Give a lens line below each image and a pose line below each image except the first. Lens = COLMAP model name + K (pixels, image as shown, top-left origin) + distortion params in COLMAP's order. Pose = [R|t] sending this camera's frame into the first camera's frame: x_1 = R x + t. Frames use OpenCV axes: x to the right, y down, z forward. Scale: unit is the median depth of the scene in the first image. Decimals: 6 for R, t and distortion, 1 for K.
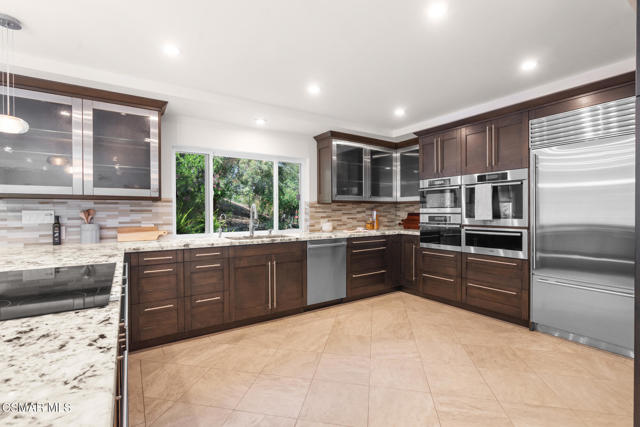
lens RADIAL K [[290.3, 0, 322.1], [0, 290.3, 212.1], [0, 0, 1]] dist [-0.011643, 0.003133]
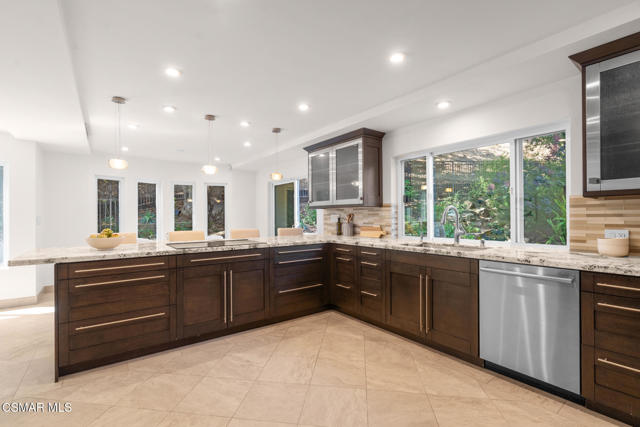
lens RADIAL K [[290.3, 0, 307.8], [0, 290.3, 215.0], [0, 0, 1]] dist [-0.011643, 0.003133]
pose [[0.039425, -0.002693, -0.999219, 0.718708], [-0.000779, 0.999996, -0.002726, 0.001441], [0.999222, 0.000886, 0.039423, 0.718626]]
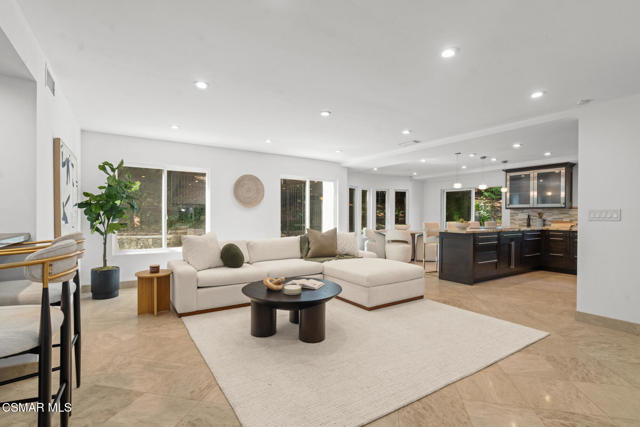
lens RADIAL K [[302.4, 0, 314.0], [0, 302.4, 216.3], [0, 0, 1]] dist [-0.005803, 0.002035]
pose [[-0.031151, 0.007322, -0.999488, 1.761614], [-0.011156, 0.999908, 0.007673, 0.022737], [0.999452, 0.011389, -0.031066, -0.801850]]
